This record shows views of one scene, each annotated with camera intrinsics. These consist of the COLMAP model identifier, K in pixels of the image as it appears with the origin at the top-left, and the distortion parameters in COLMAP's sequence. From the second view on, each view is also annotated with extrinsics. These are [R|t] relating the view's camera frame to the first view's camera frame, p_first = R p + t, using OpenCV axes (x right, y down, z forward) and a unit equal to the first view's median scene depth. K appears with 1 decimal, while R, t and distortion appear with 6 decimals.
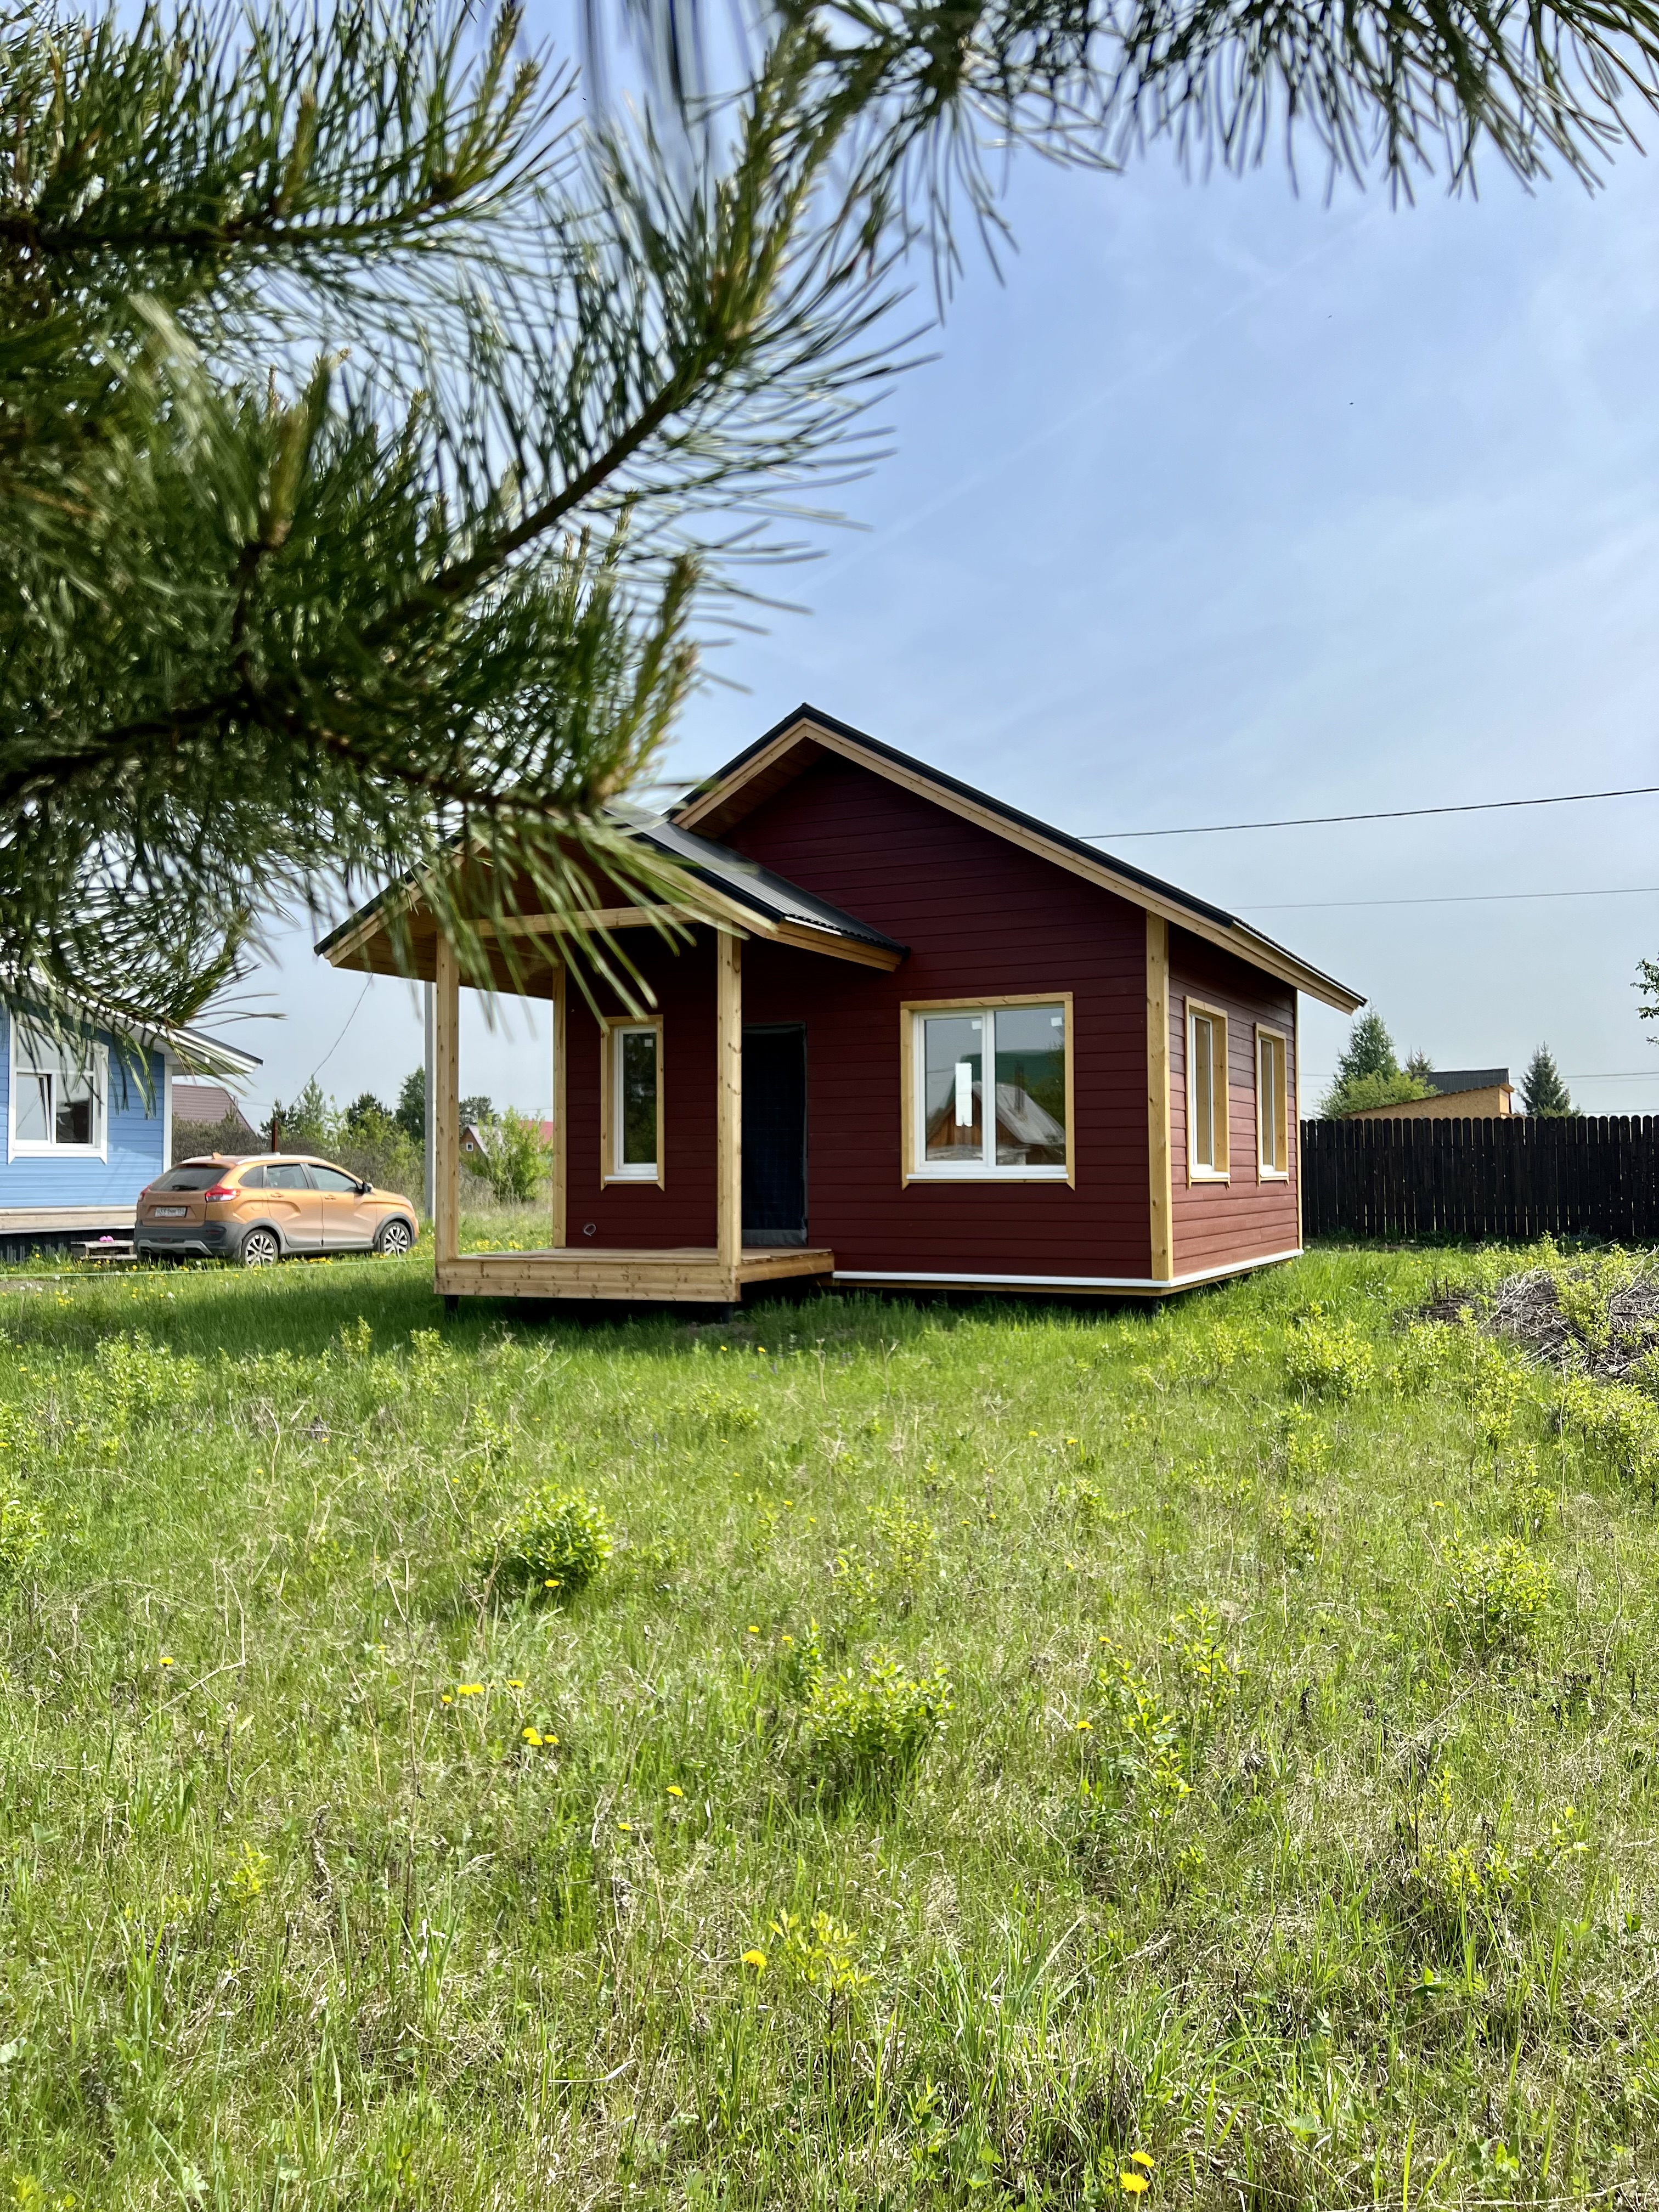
lens RADIAL K [[1682.1, 0, 834.7], [0, 1682.1, 1096.3], [0, 0, 1]] dist [0.111984, -0.001268]
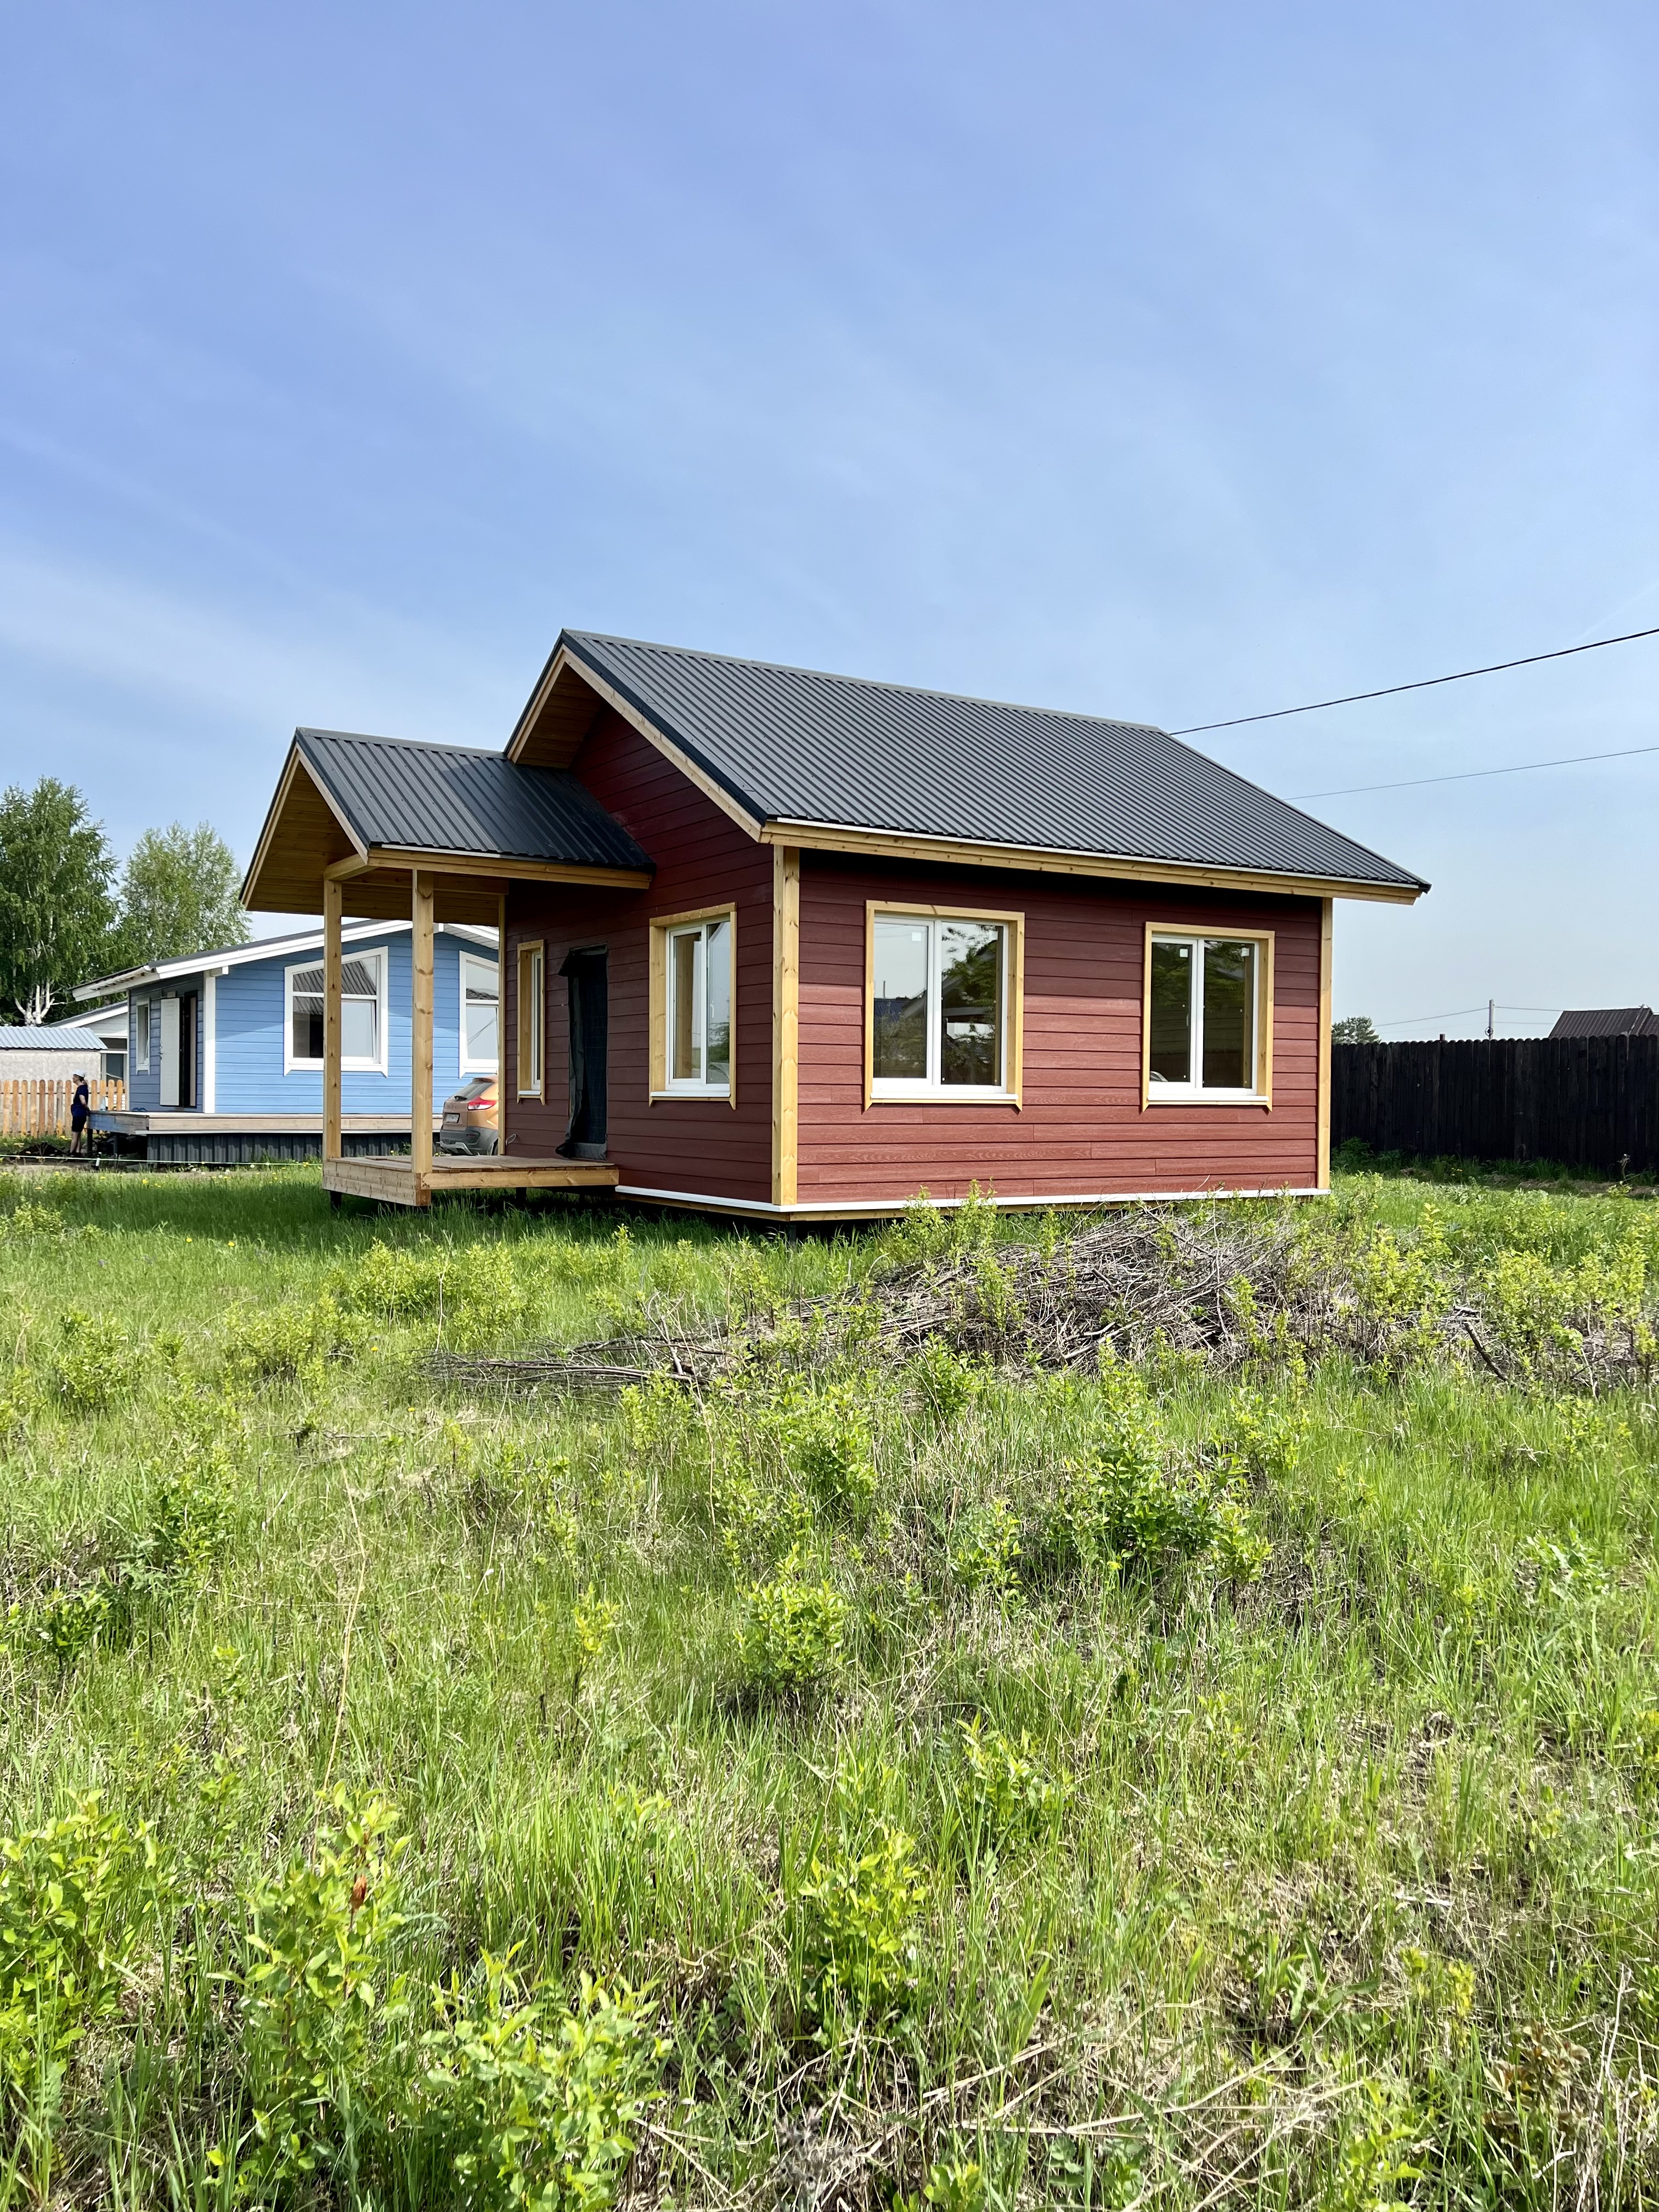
lens RADIAL K [[1682.1, 0, 834.7], [0, 1682.1, 1096.3], [0, 0, 1]] dist [0.111984, -0.001268]
pose [[0.838167, 0.010767, -0.545308, 0.680382], [0.014687, 0.998997, 0.042300, 0.008100], [0.545217, -0.043464, 0.837168, 0.215680]]
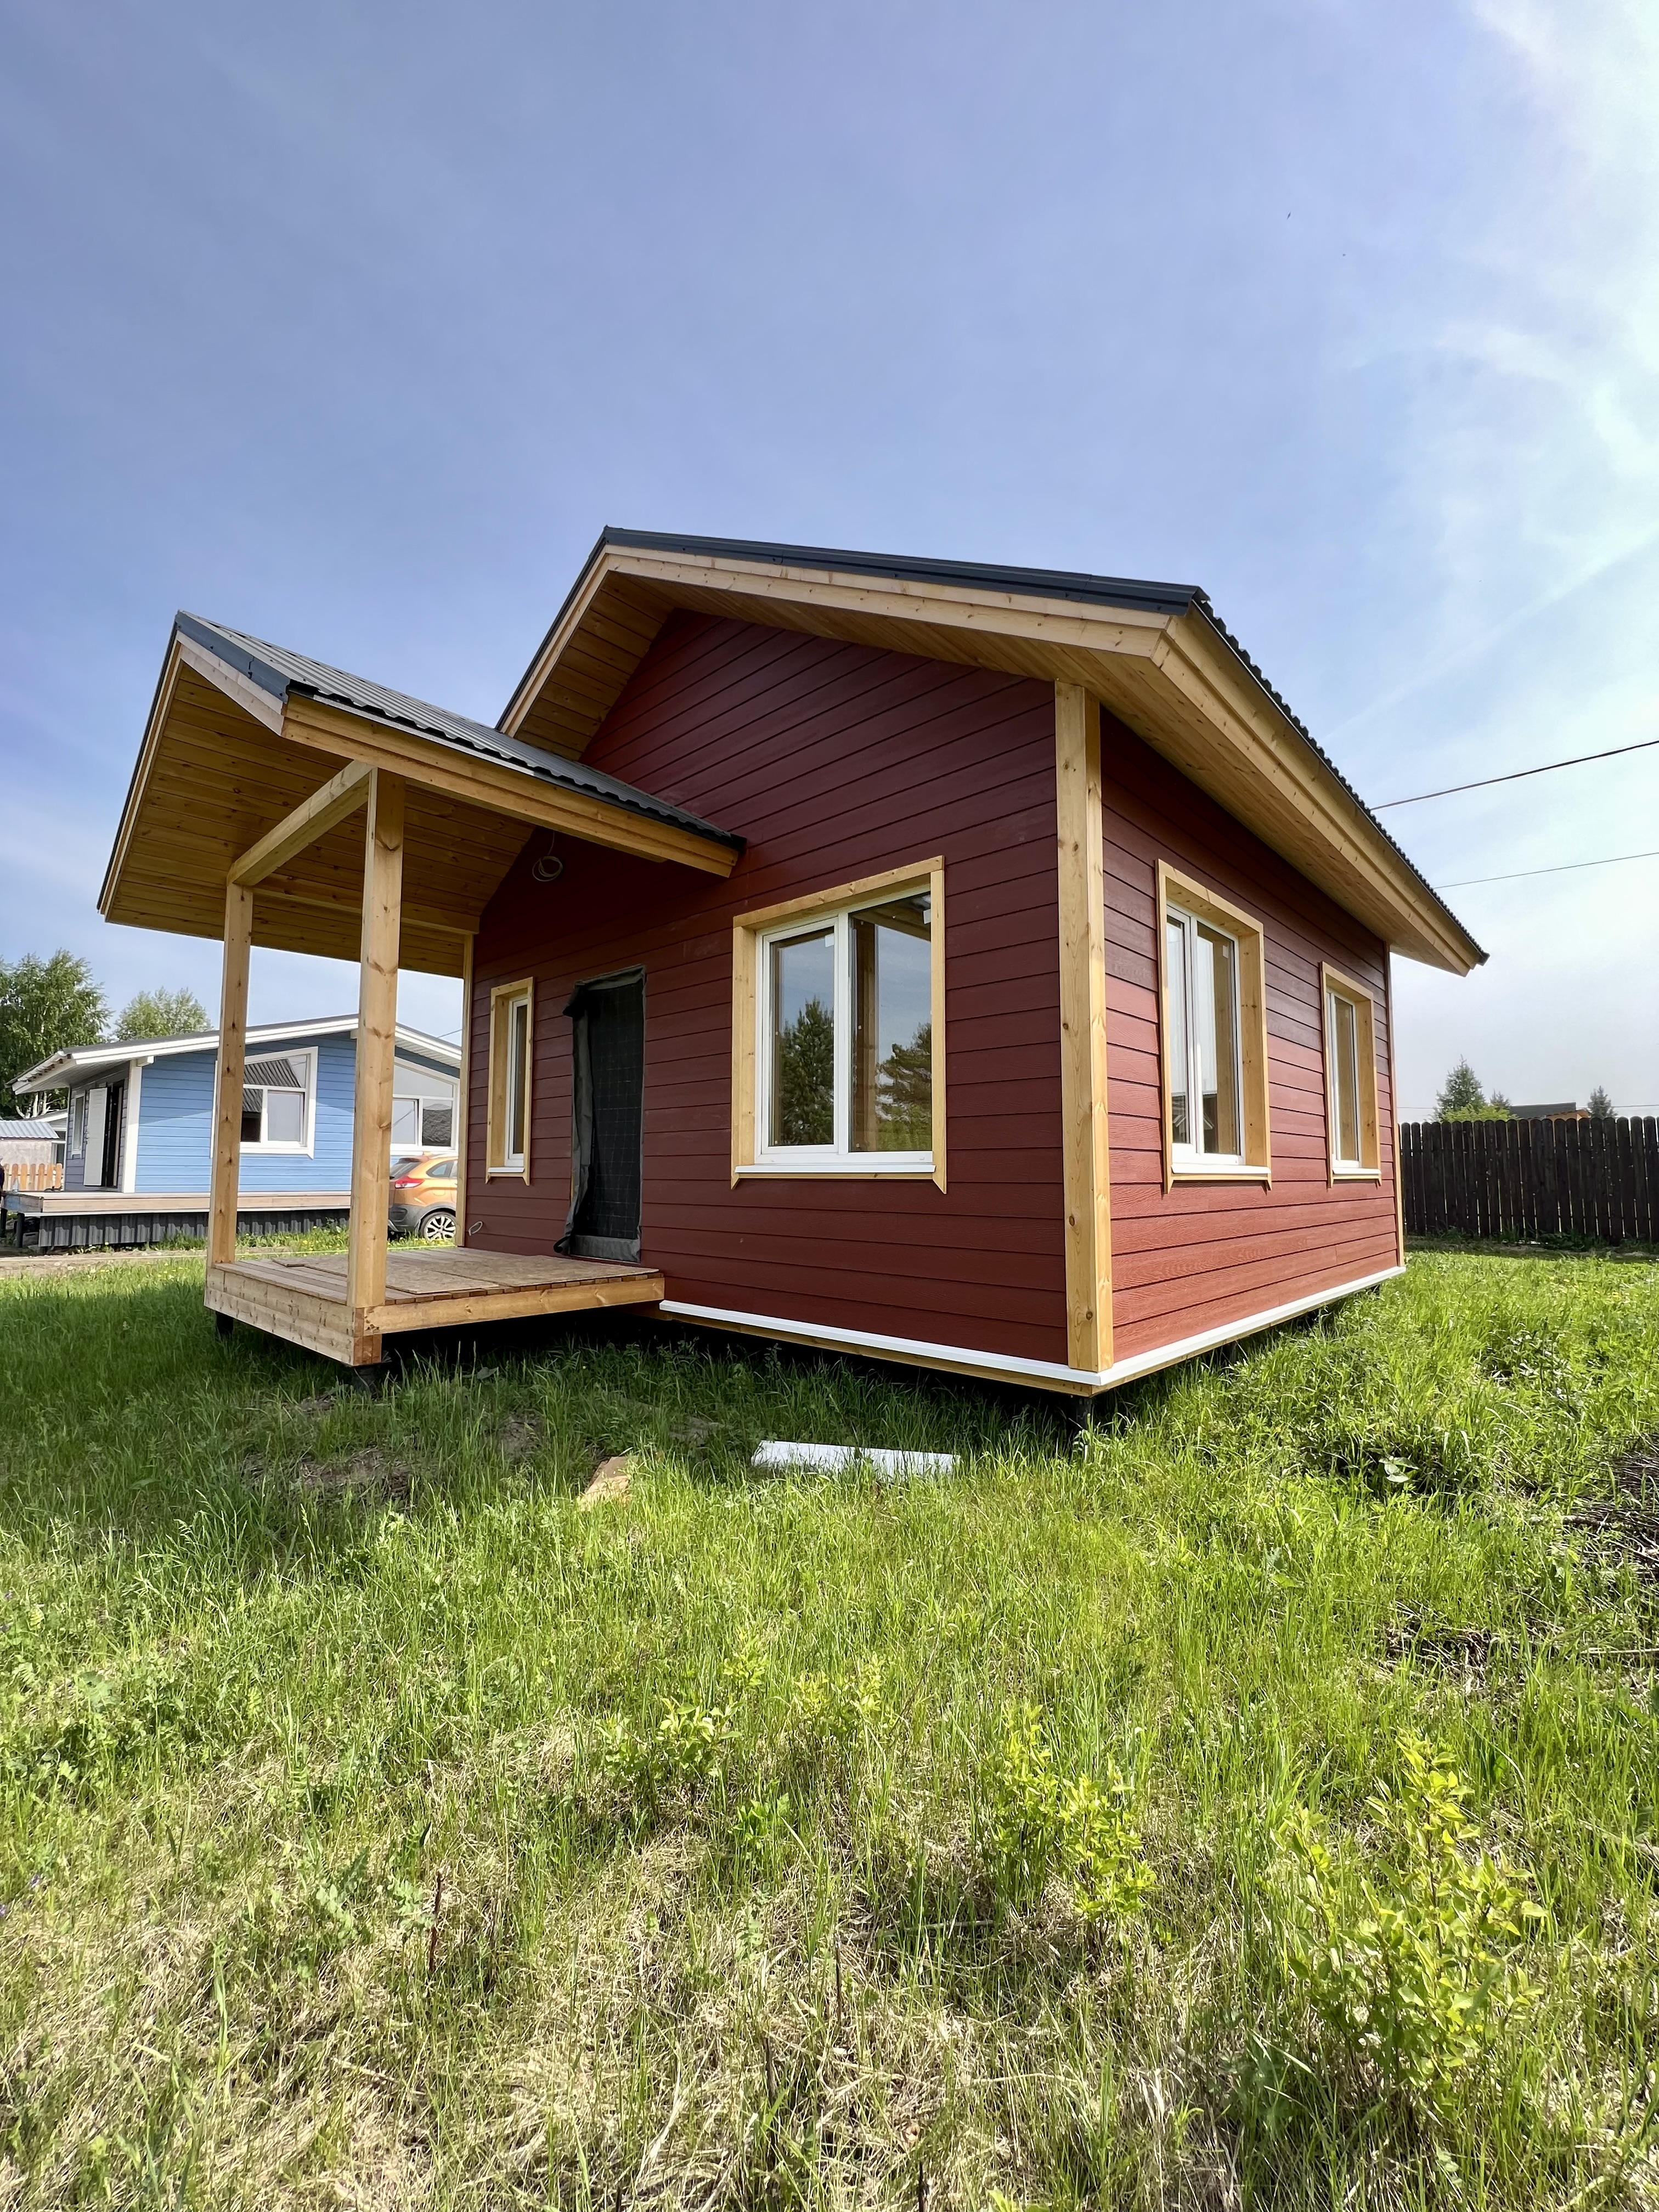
lens RADIAL K [[890.3, 0, 829.2], [0, 890.3, 1109.5], [0, 0, 1]] dist [-0.003375, 0.001322]
pose [[0.951951, -0.016374, -0.305813, 0.188724], [0.007936, 0.999553, -0.028813, 0.033847], [0.306149, 0.025002, 0.951655, 0.663876]]
